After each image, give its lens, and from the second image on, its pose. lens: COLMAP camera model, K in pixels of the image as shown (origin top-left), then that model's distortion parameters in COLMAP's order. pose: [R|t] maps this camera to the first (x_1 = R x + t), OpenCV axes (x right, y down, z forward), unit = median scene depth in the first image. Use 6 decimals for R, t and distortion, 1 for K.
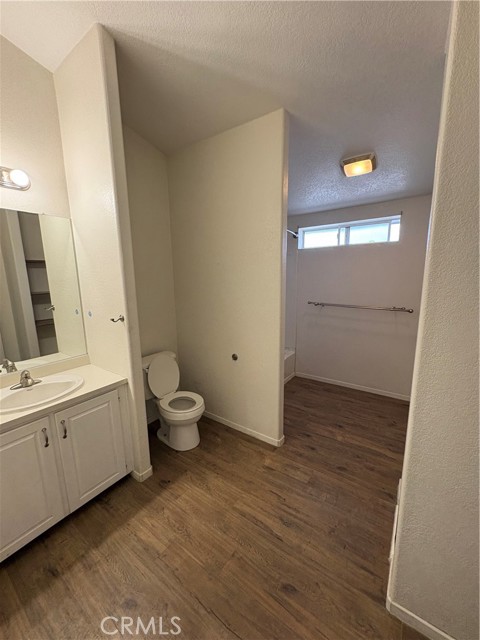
lens RADIAL K [[256.2, 0, 241.2], [0, 256.2, 324.5], [0, 0, 1]] dist [0.013026, -0.000056]
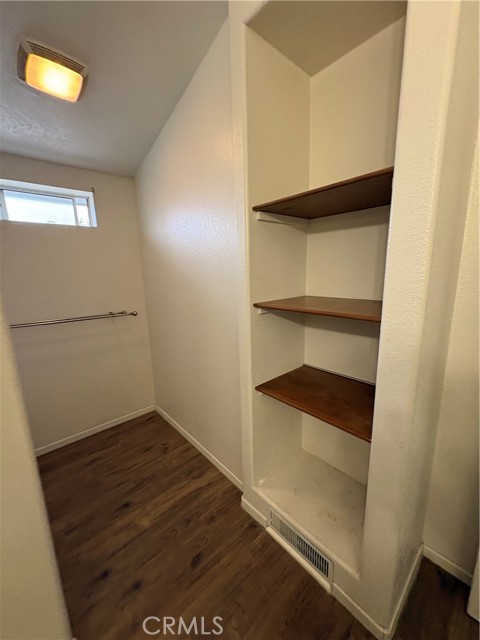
lens RADIAL K [[253.1, 0, 239.9], [0, 253.1, 321.4], [0, 0, 1]] dist [0.000933, -0.000006]
pose [[0.224684, -0.171878, 0.959153, -0.072997], [0.205037, 0.970623, 0.125902, -0.064381], [-0.952616, 0.168373, 0.253325, 0.490775]]
